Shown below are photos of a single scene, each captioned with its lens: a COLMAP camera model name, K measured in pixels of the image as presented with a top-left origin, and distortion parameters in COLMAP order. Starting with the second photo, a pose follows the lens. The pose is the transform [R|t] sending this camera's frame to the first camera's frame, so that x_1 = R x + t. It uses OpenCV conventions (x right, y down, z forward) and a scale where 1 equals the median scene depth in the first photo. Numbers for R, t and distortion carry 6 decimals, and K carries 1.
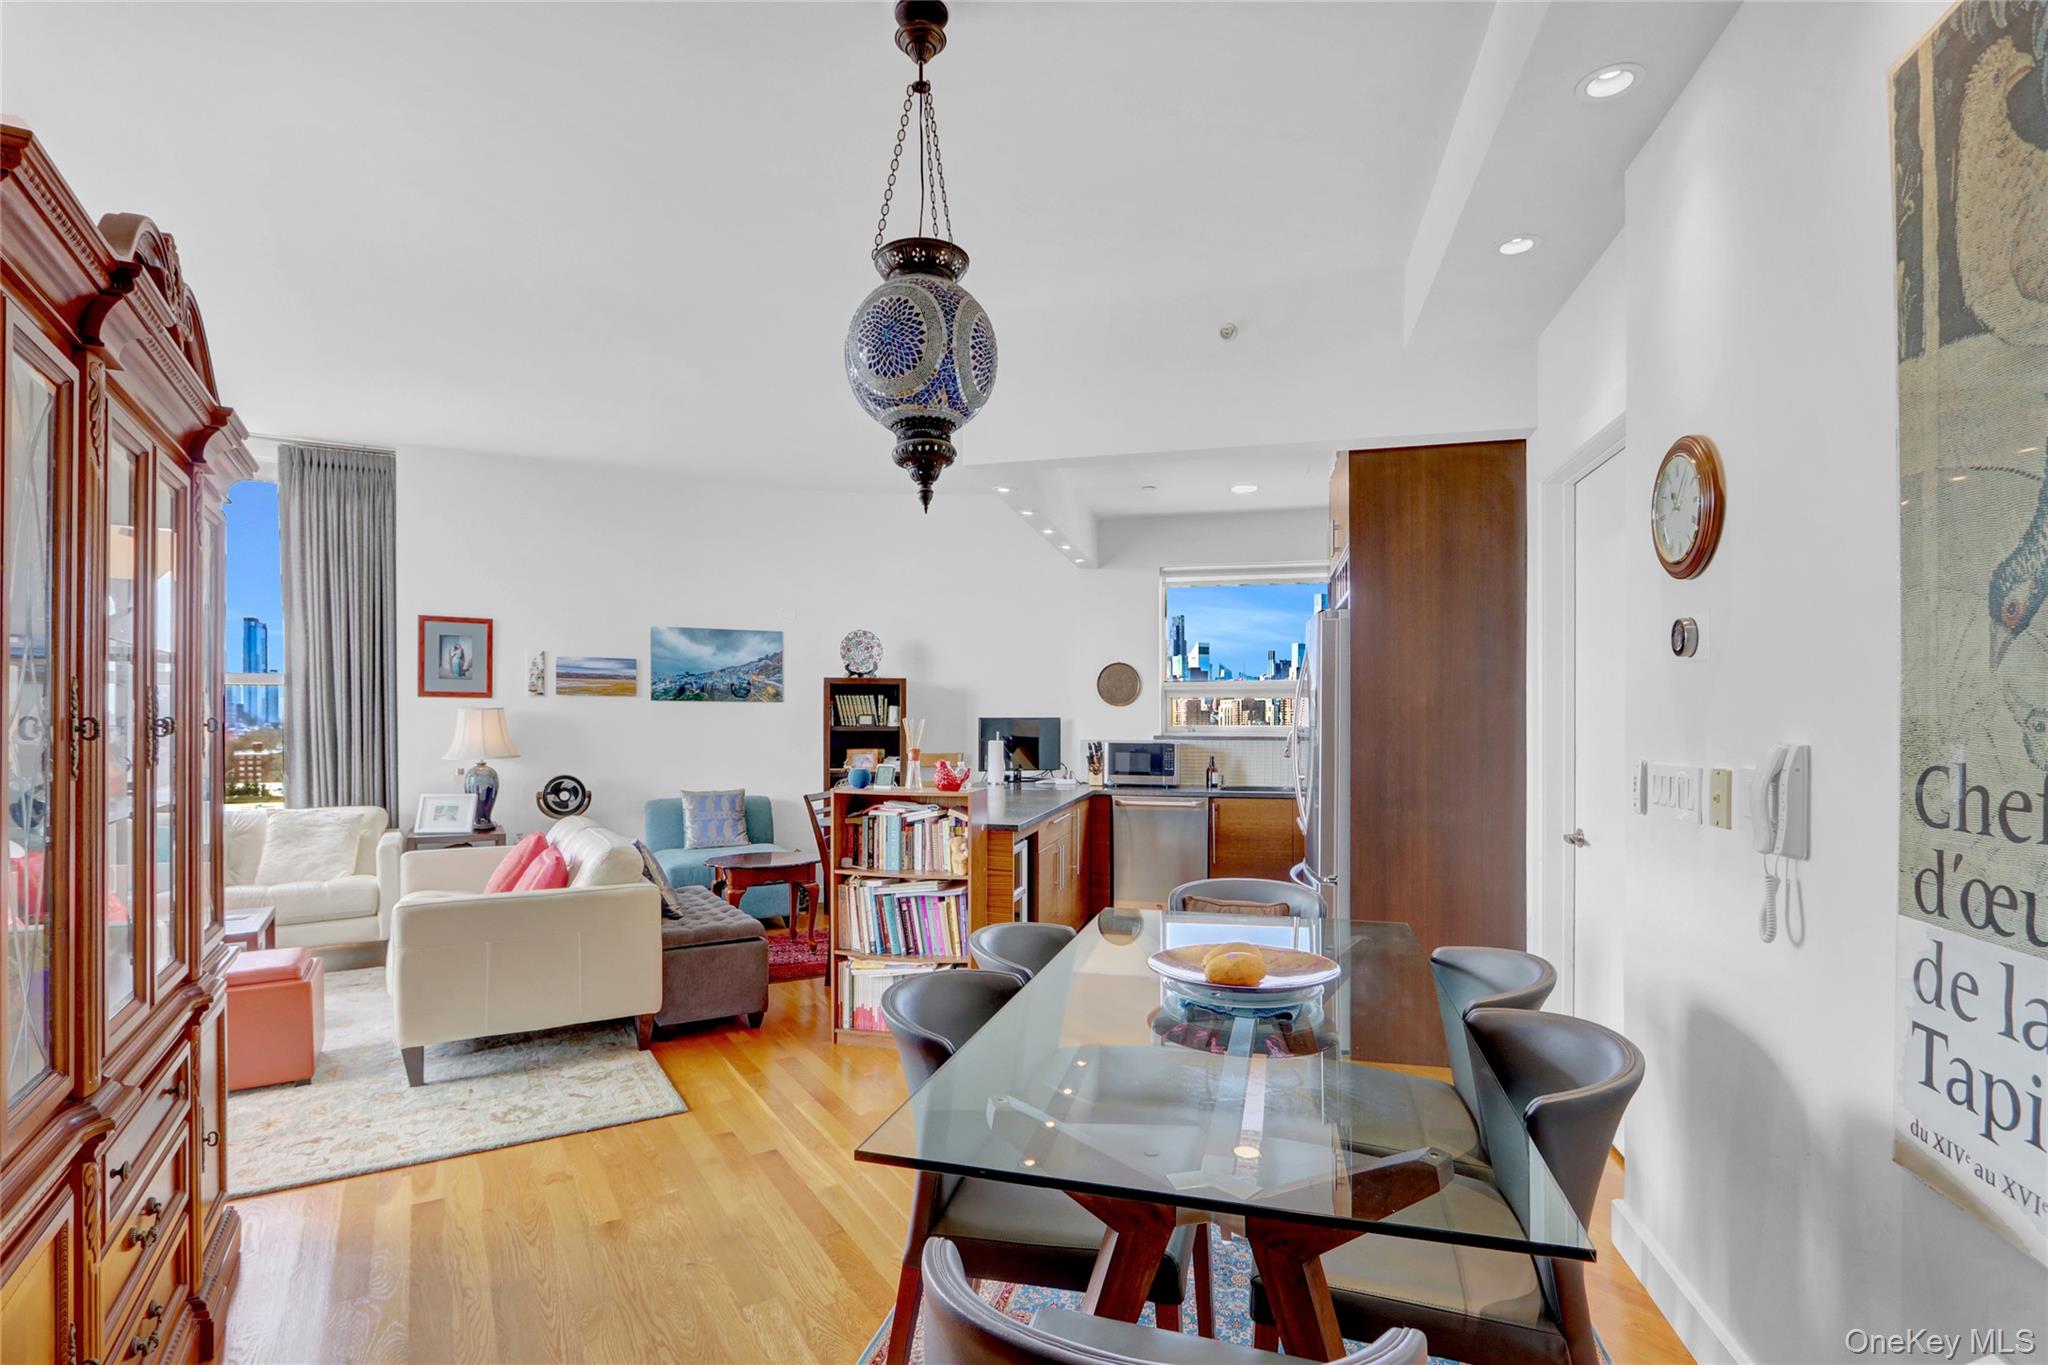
lens RADIAL K [[979.2, 0, 1011.3], [0, 979.2, 731.6], [0, 0, 1]] dist [-0.036251, 0.000443]
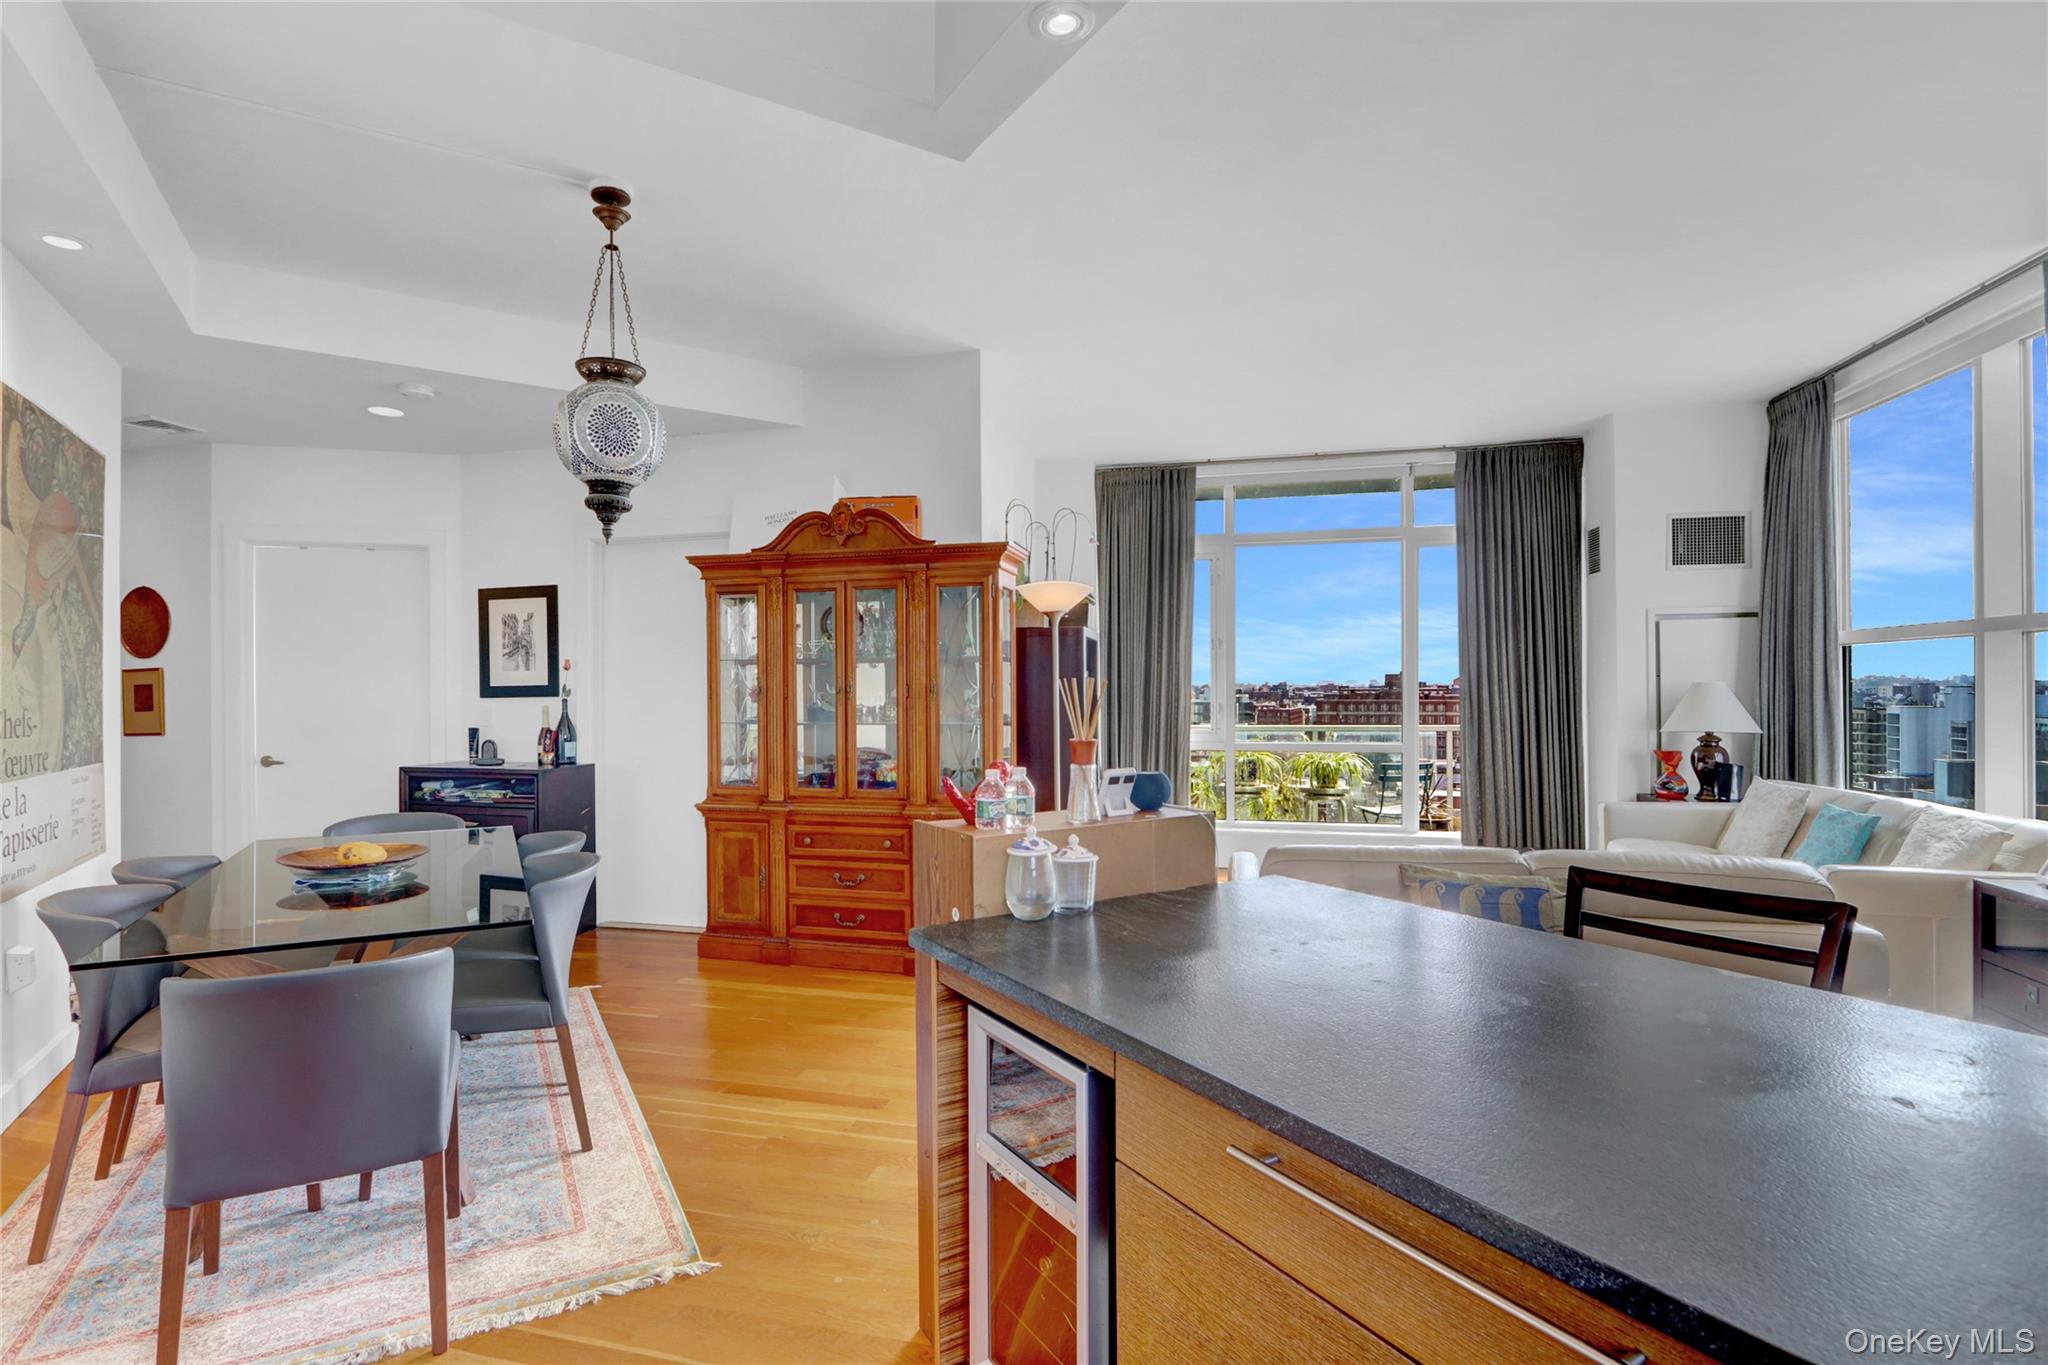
lens RADIAL K [[963.2, 0, 1002.0], [0, 963.2, 689.4], [0, 0, 1]] dist [-0.020200, 0.004336]
pose [[-0.711150, 0.004079, -0.703028, 0.175282], [-0.002761, 0.999959, 0.008595, -0.008230], [0.703034, 0.008053, -0.711110, 0.854423]]
